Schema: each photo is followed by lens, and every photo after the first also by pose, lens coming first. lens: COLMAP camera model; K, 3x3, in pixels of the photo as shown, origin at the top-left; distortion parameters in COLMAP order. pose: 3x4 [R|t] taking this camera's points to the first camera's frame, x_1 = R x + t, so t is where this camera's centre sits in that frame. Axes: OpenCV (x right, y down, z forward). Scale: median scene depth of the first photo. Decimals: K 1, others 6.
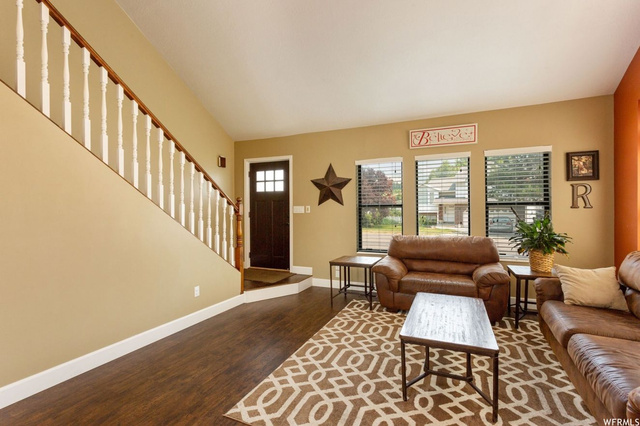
lens RADIAL K [[304.2, 0, 319.3], [0, 304.2, 210.9], [0, 0, 1]] dist [0.000108, -0.000375]
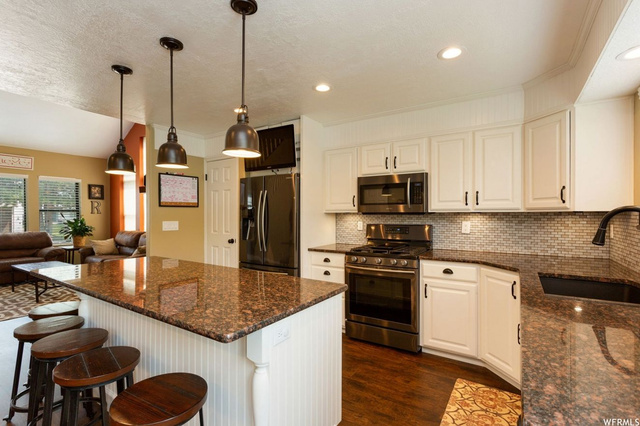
lens RADIAL K [[305.0, 0, 316.9], [0, 305.0, 214.3], [0, 0, 1]] dist [0.000291, -0.000556]
pose [[0.162615, 0.005513, 0.986674, -0.765460], [0.001218, 0.999983, -0.005788, 0.006723], [-0.986689, 0.002144, 0.162606, -0.655379]]
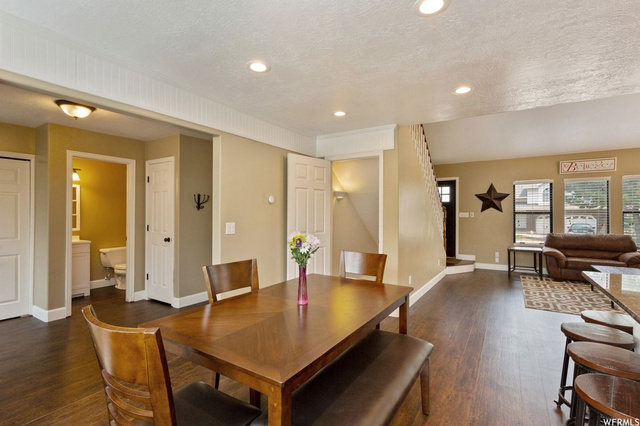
lens RADIAL K [[305.0, 0, 316.9], [0, 305.0, 214.3], [0, 0, 1]] dist [0.000291, -0.000556]
pose [[0.989400, 0.009188, -0.144923, -0.708741], [-0.009839, 0.999944, -0.003777, 0.006191], [0.144881, 0.005163, 0.989436, -0.676521]]
